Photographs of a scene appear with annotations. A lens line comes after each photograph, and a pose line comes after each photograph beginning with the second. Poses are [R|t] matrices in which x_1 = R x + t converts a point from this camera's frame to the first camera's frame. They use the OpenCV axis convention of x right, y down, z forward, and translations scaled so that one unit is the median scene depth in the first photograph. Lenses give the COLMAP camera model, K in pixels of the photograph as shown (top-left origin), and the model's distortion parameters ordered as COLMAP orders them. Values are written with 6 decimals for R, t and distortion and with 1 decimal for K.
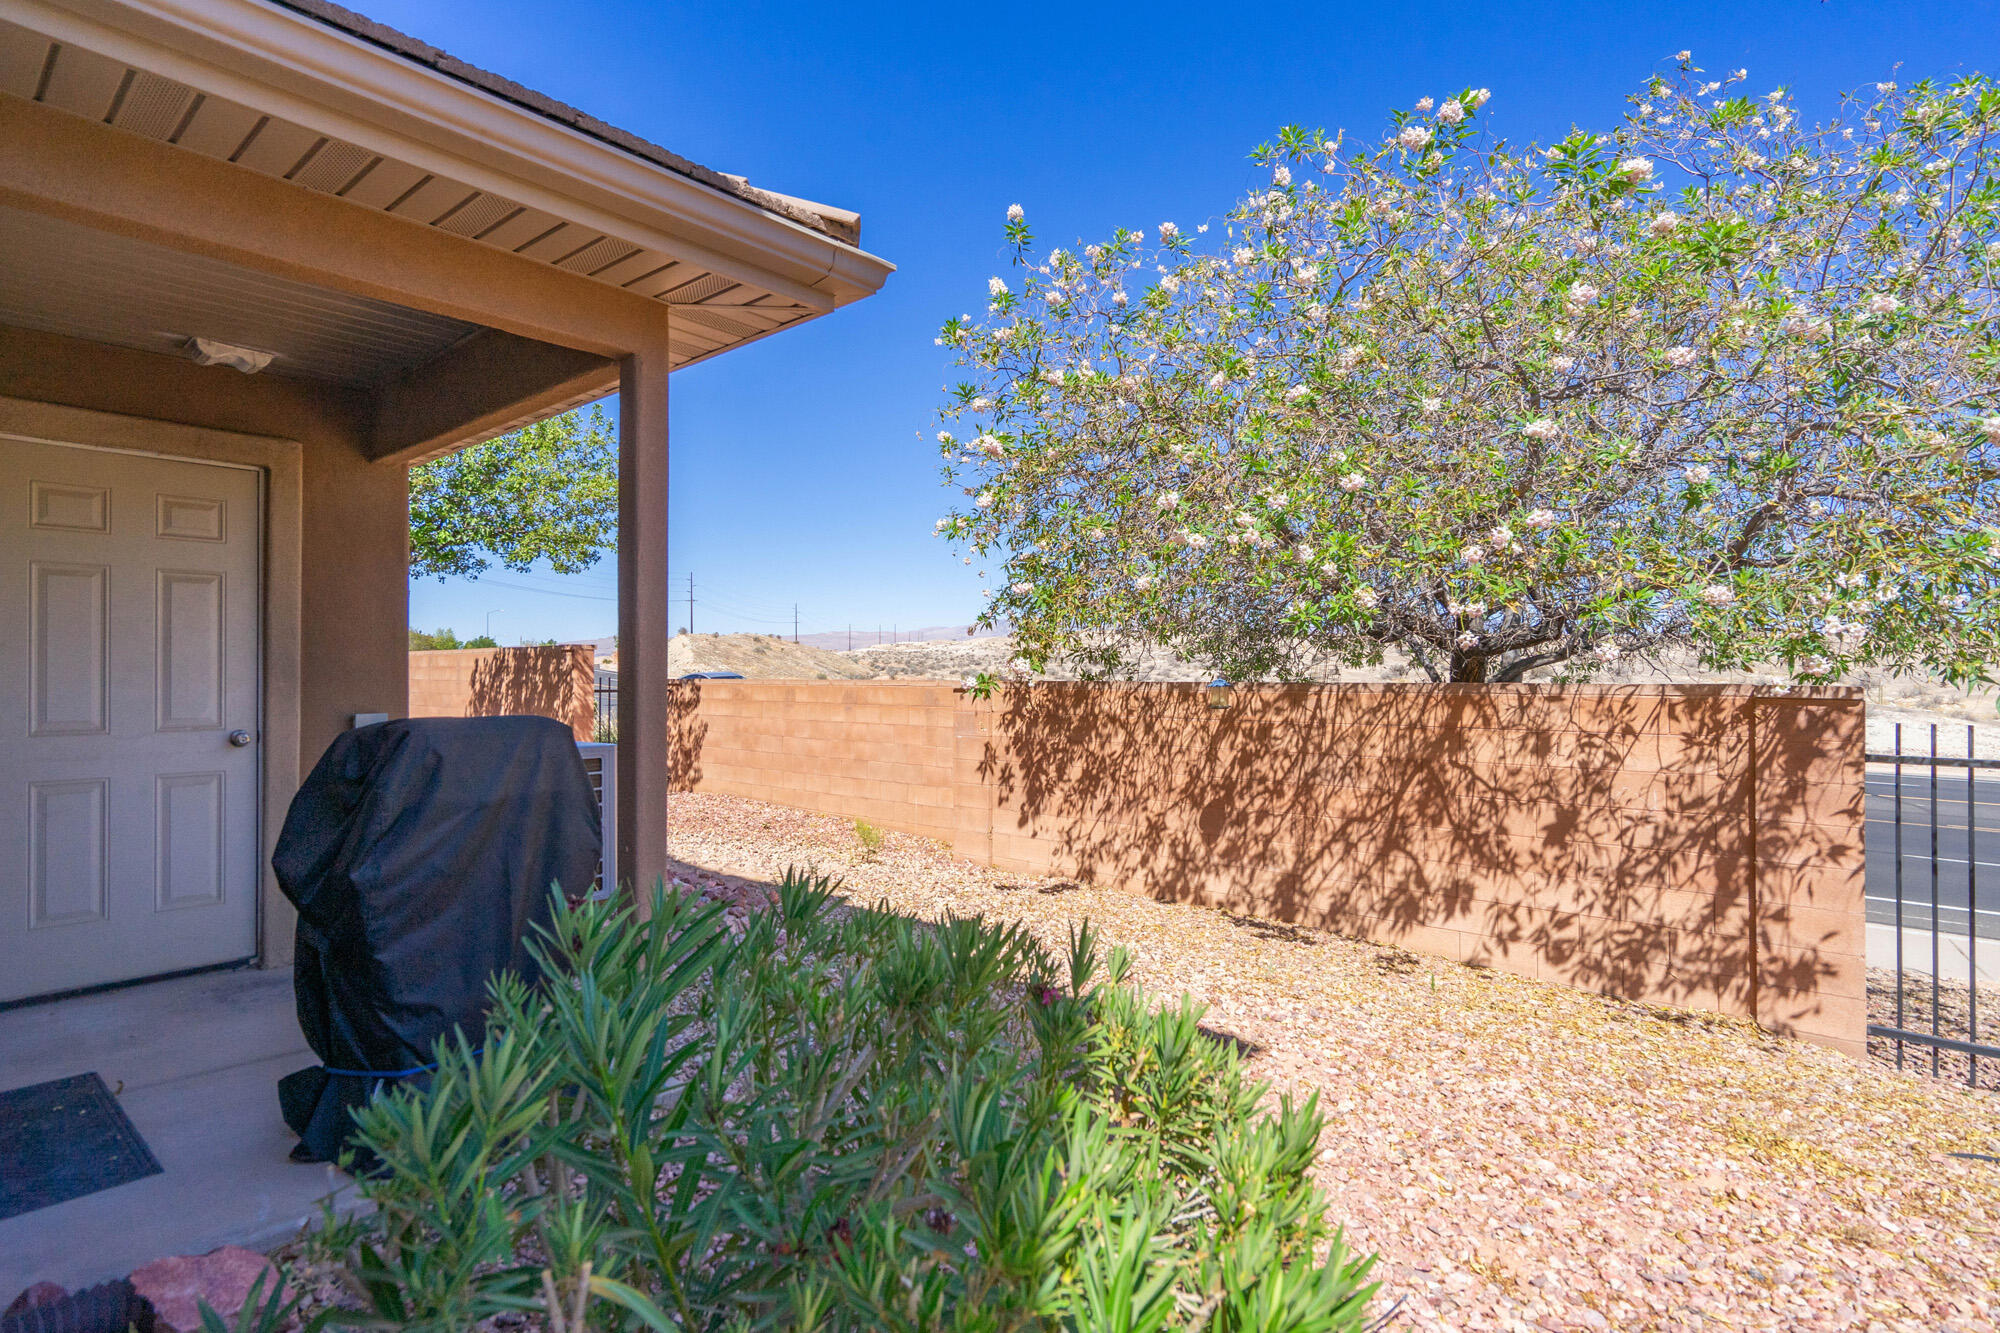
lens RADIAL K [[1005.8, 0, 976.1], [0, 1005.8, 672.2], [0, 0, 1]] dist [-0.048026, 0.083519]
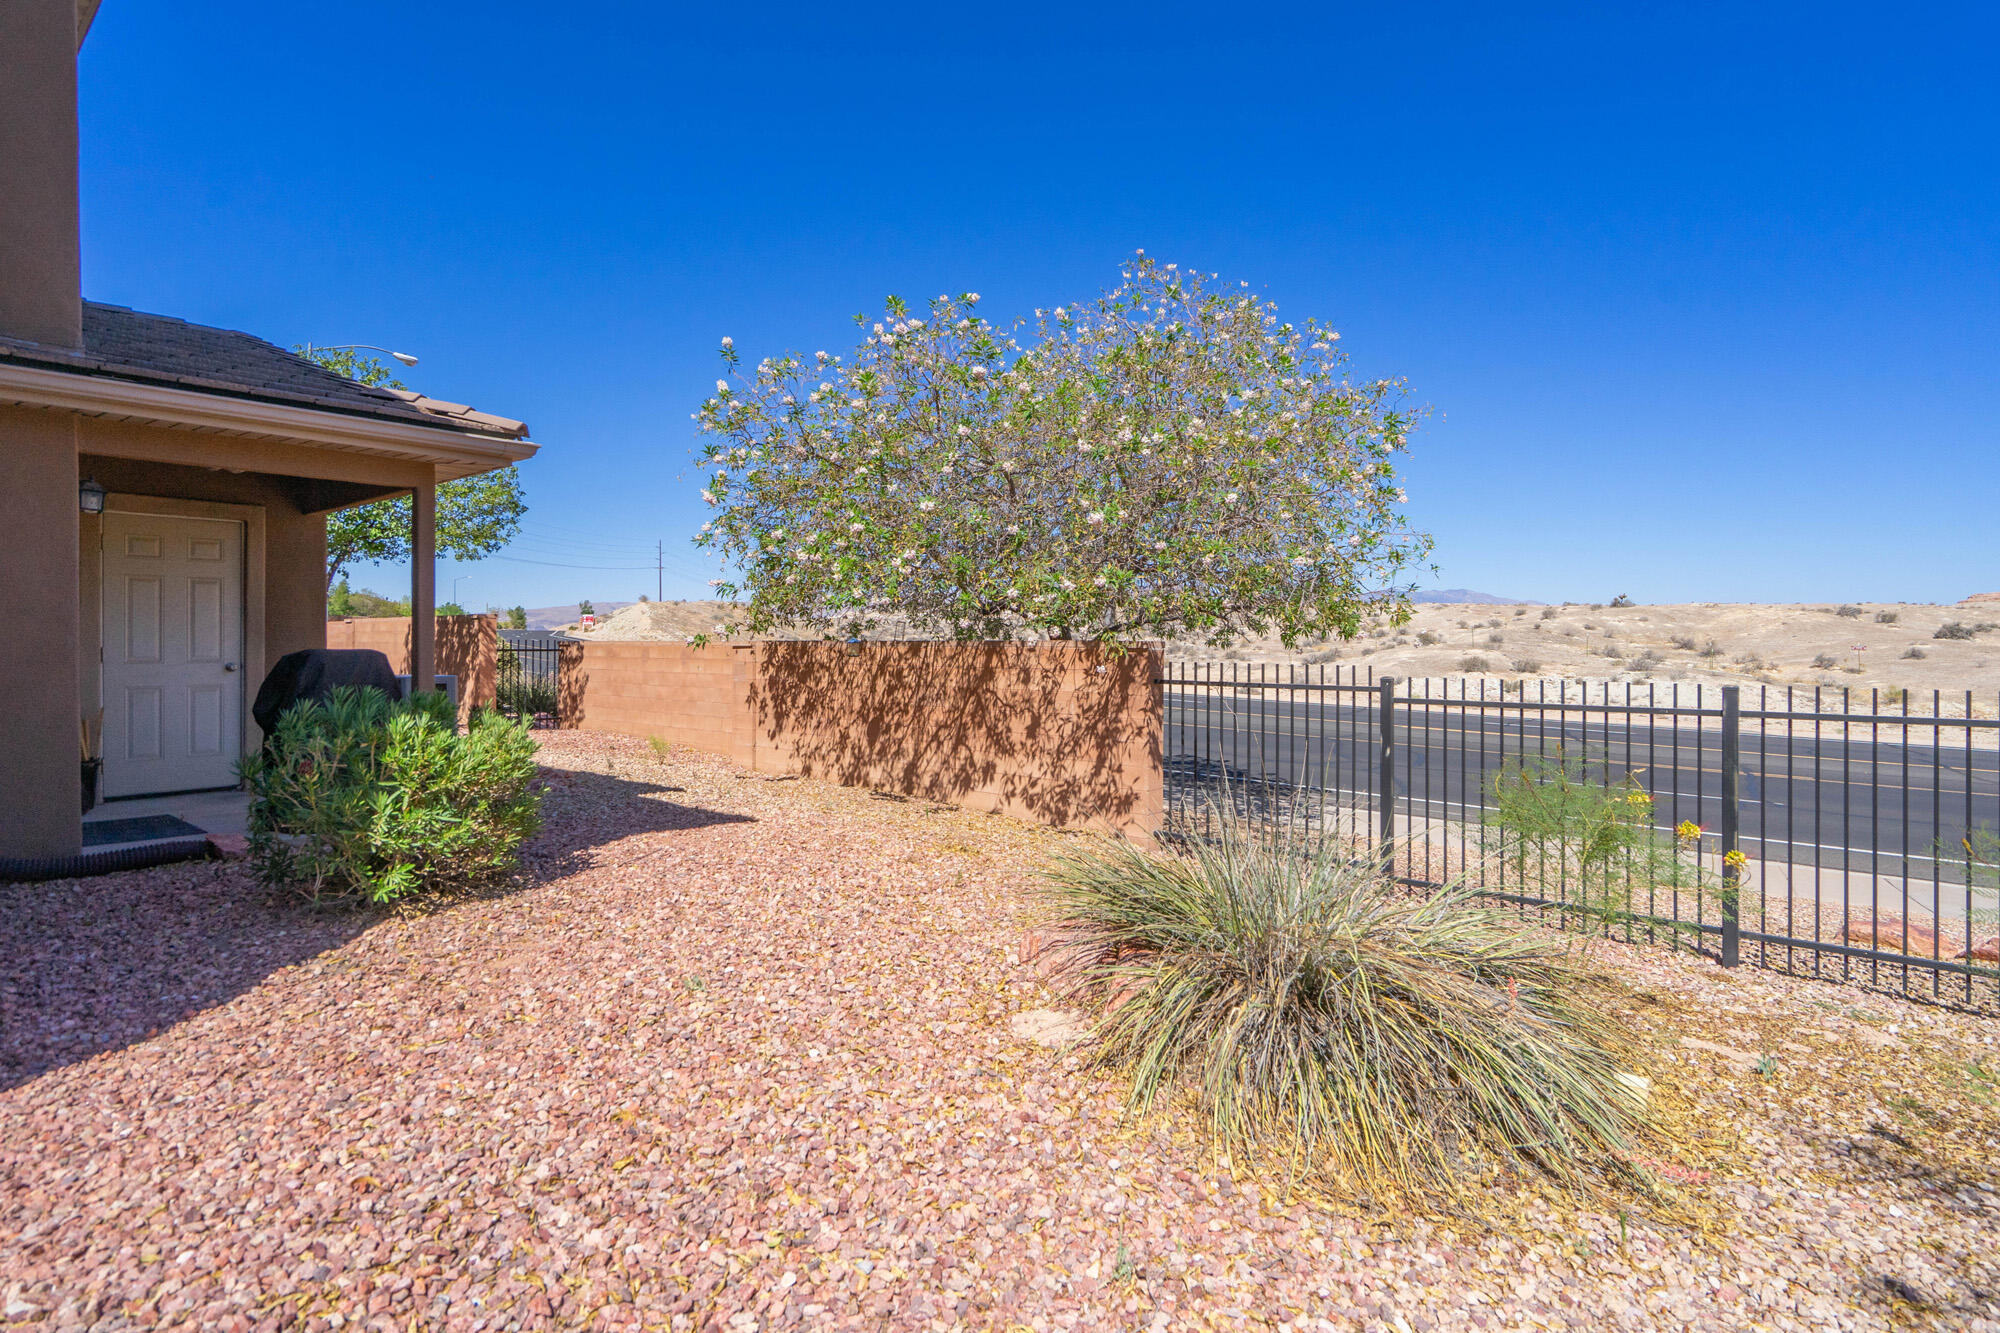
lens RADIAL K [[982.2, 0, 971.9], [0, 982.2, 641.0], [0, 0, 1]] dist [-0.000208, 0.000341]
pose [[0.999636, 0.002349, 0.026887, 0.379211], [-0.002392, 0.999996, 0.001593, 0.008700], [-0.026883, -0.001656, 0.999637, -0.552030]]
